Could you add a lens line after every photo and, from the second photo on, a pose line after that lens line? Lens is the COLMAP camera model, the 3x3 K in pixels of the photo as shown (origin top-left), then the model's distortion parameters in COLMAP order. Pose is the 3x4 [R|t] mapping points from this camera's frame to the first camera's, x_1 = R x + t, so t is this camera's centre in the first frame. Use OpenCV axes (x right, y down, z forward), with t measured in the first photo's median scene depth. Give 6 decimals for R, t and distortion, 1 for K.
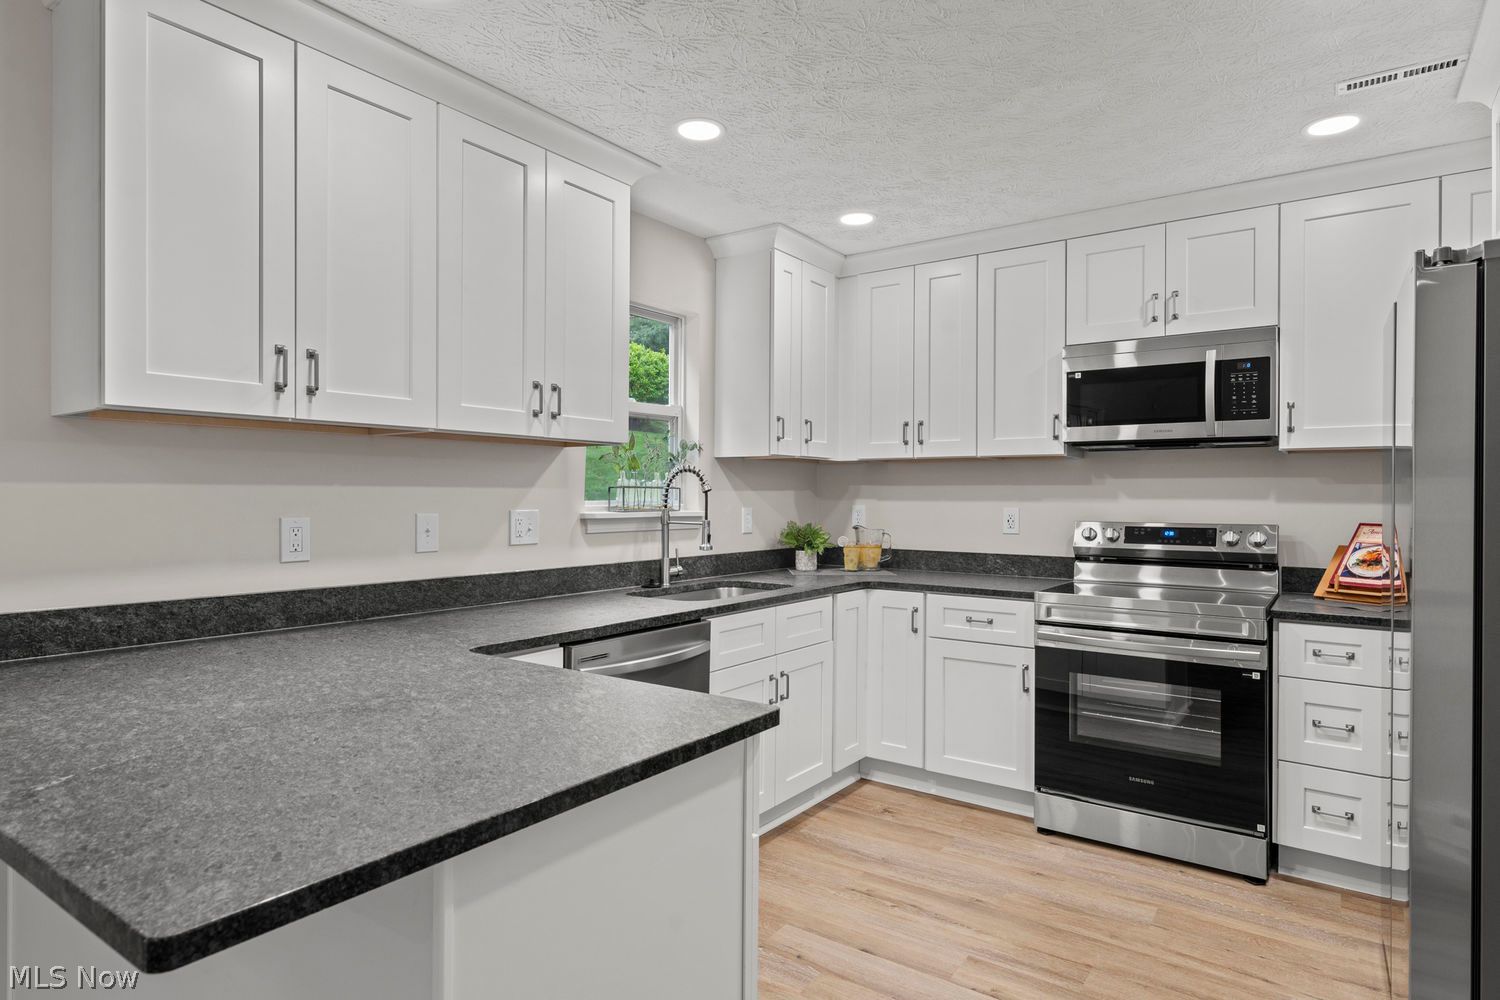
lens RADIAL K [[831.4, 0, 750.0], [0, 831.4, 500.0], [0, 0, 1]] dist [-0.000344, 0.000530]
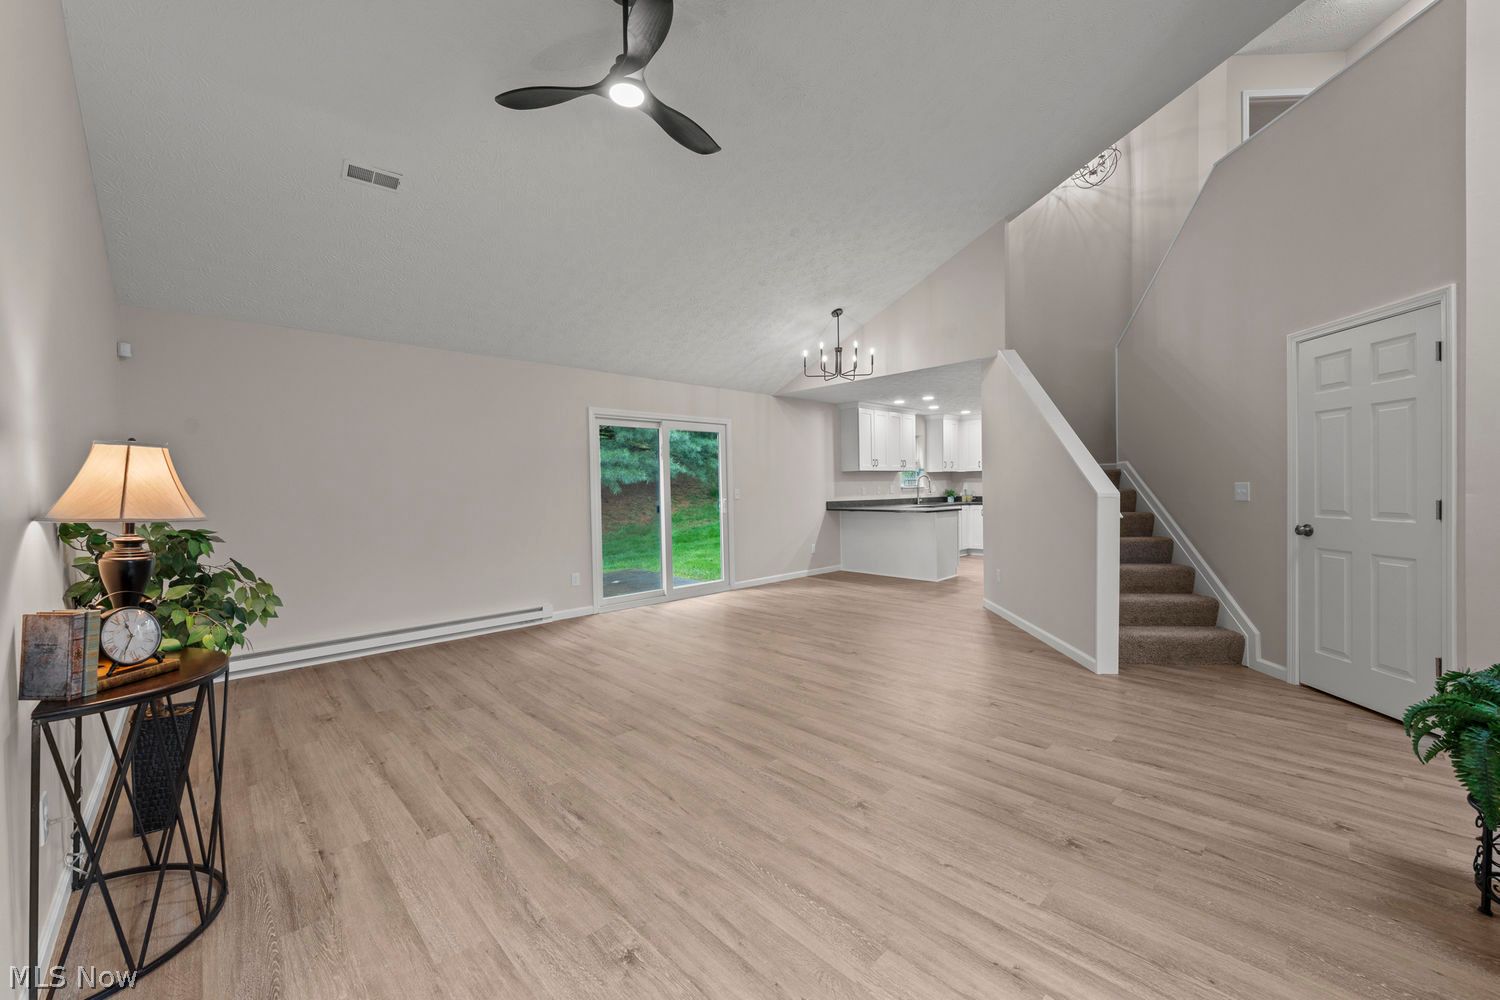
lens RADIAL K [[582.6, 0, 756.9], [0, 582.6, 497.2], [0, 0, 1]] dist [-0.000391, -0.000076]
pose [[0.982711, -0.018571, -0.184213, -0.359903], [0.021023, 0.999714, 0.011364, 0.018871], [0.183949, -0.015041, 0.982821, -2.014641]]
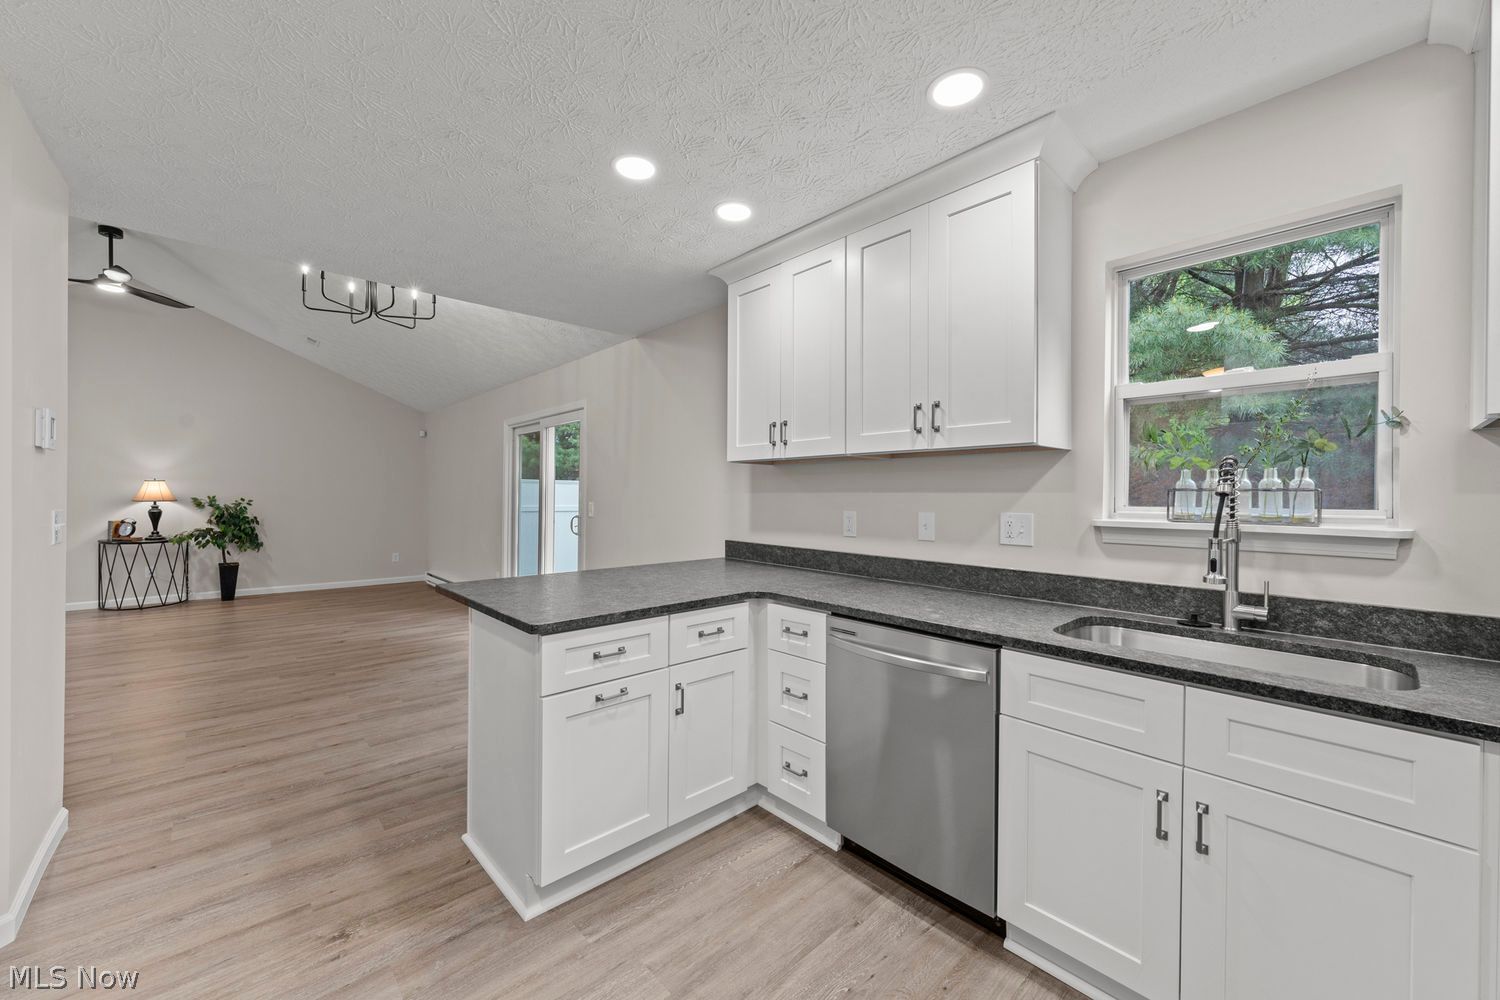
lens RADIAL K [[579.5, 0, 752.2], [0, 579.5, 496.1], [0, 0, 1]] dist [-0.000781, -0.000128]
pose [[-0.206679, -0.004719, -0.978398, 0.459933], [-0.012873, 0.999915, -0.002103, -0.003284], [0.978324, 0.012160, -0.206722, 0.711959]]
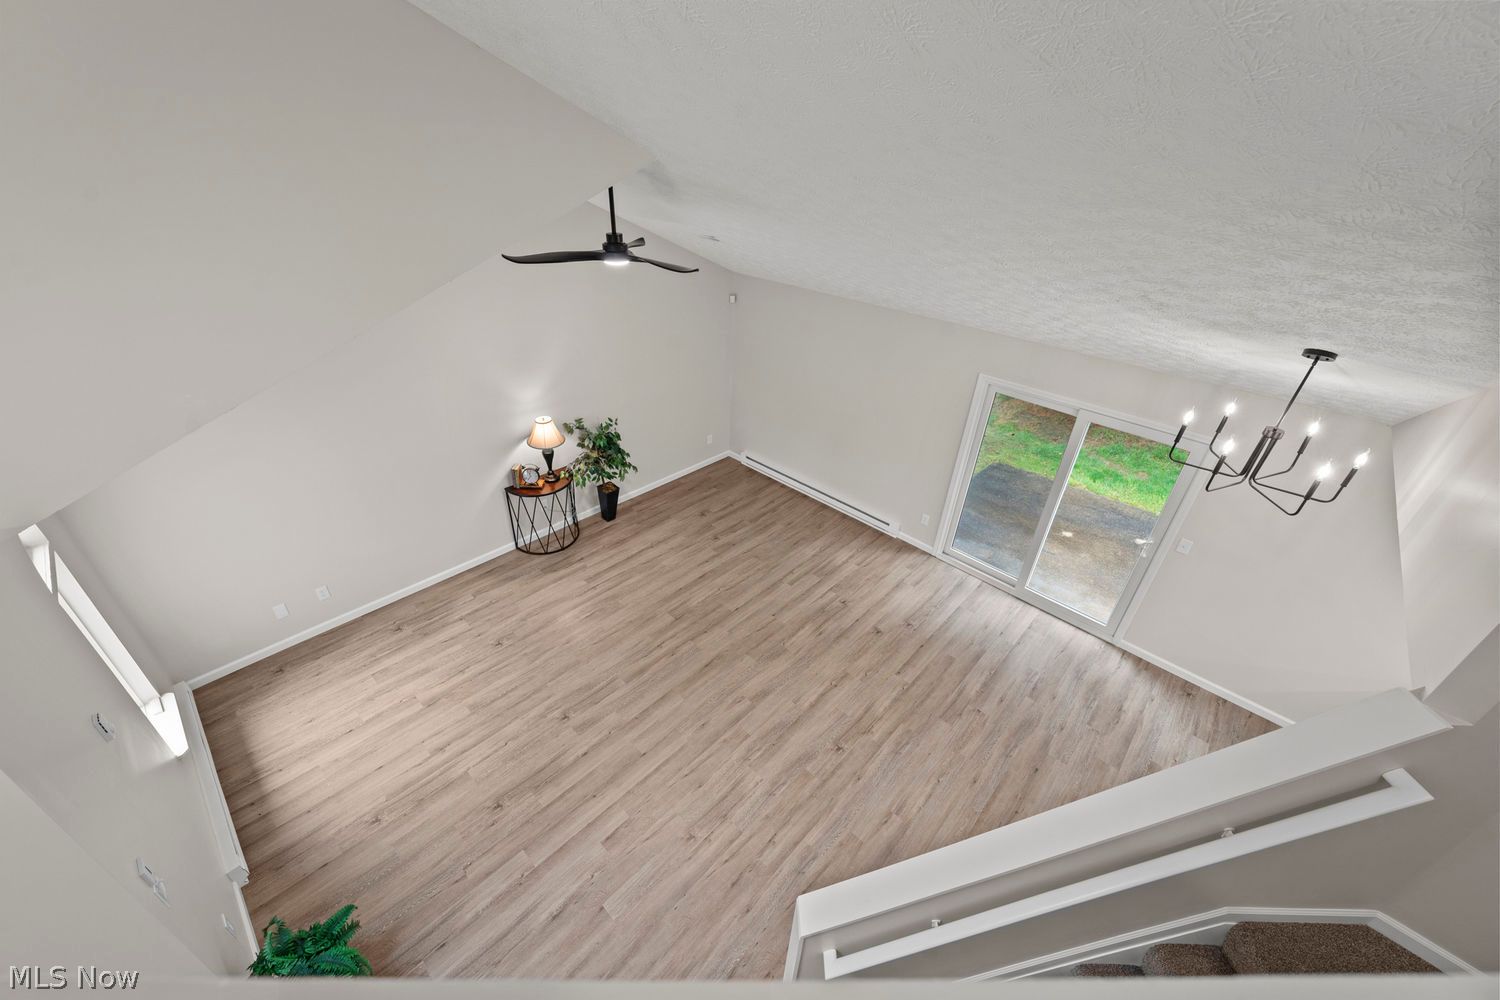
lens RADIAL K [[579.5, 0, 752.2], [0, 579.5, 496.1], [0, 0, 1]] dist [-0.000781, -0.000128]
pose [[-0.132857, 0.504205, -0.853303, 0.427708], [-0.053540, 0.856027, 0.514151, -0.722271], [0.989688, 0.113994, -0.086734, -0.859775]]
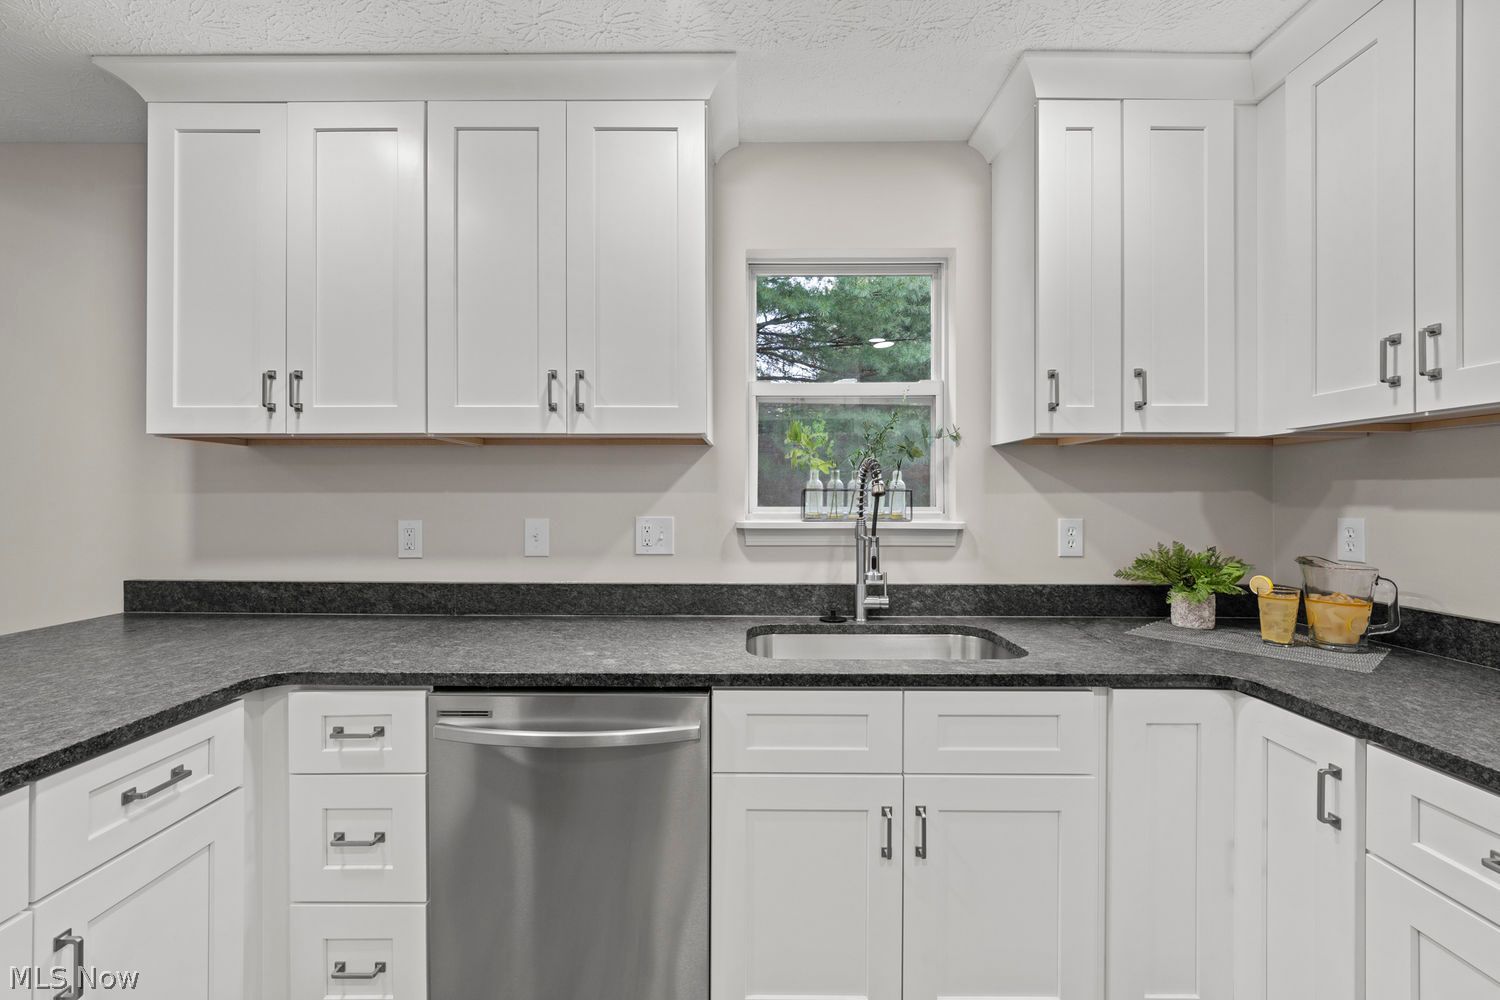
lens RADIAL K [[607.6, 0, 754.4], [0, 607.6, 495.4], [0, 0, 1]] dist [-0.002642, -0.000297]
pose [[0.581320, -0.007613, -0.813640, 0.290019], [-0.002492, 0.999935, -0.011137, -0.003604], [0.813672, 0.008502, 0.581263, 0.608503]]
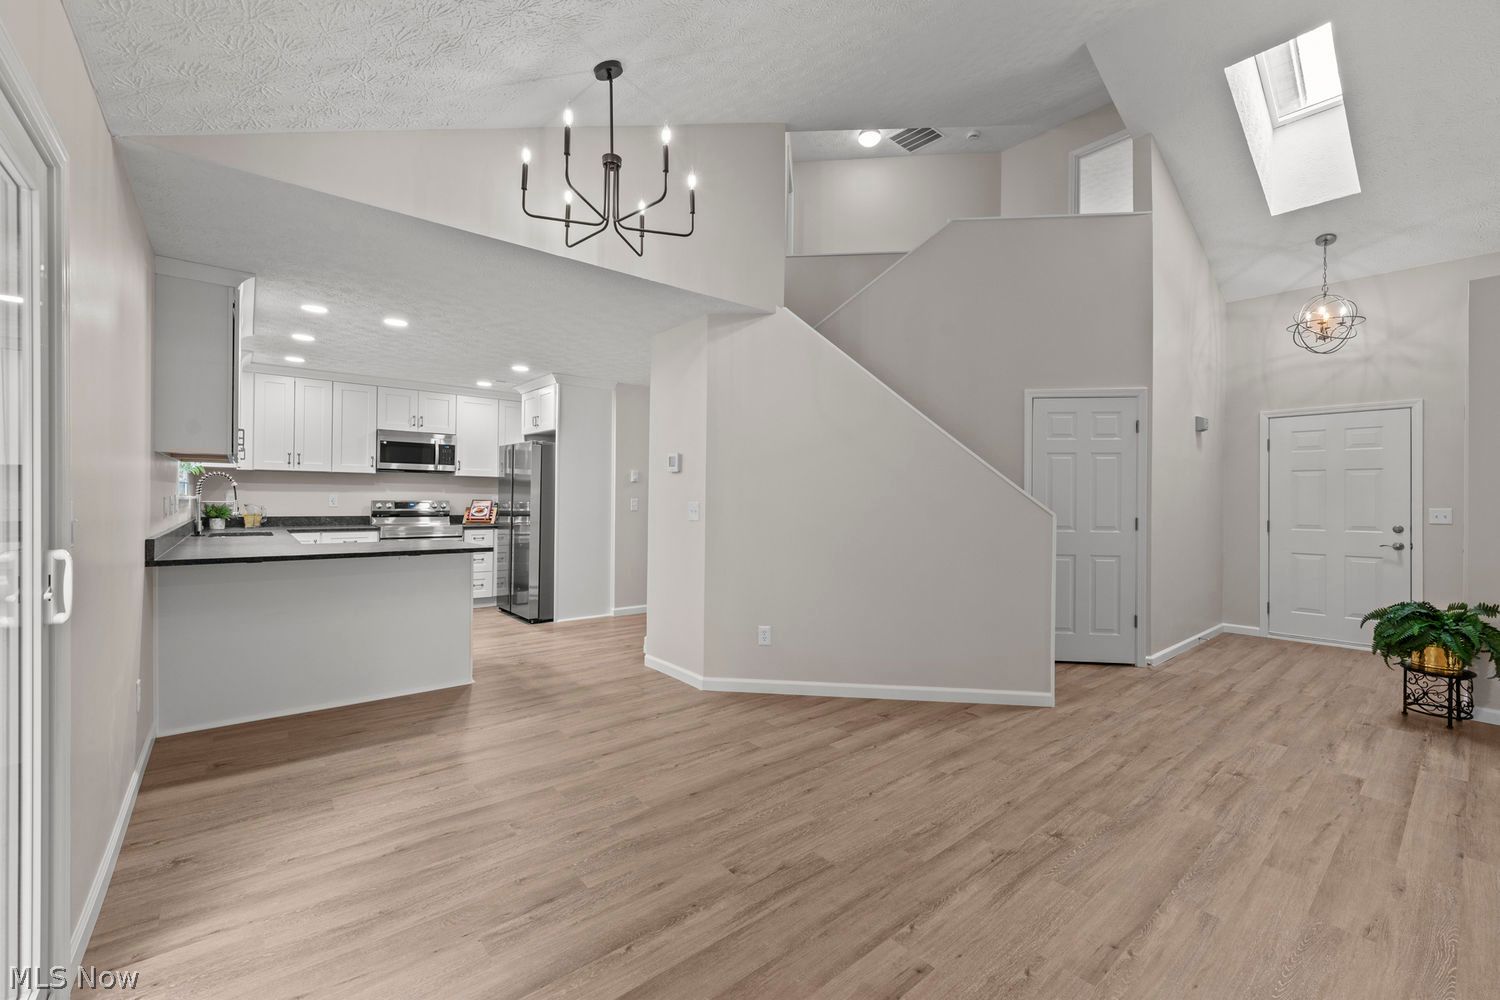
lens RADIAL K [[614.9, 0, 755.8], [0, 614.9, 495.8], [0, 0, 1]] dist [0.000762, -0.000151]
pose [[0.252378, 0.001425, 0.967628, -1.134530], [-0.005204, 0.999986, -0.000115, 0.006765], [-0.967615, -0.005006, 0.252382, -0.567707]]
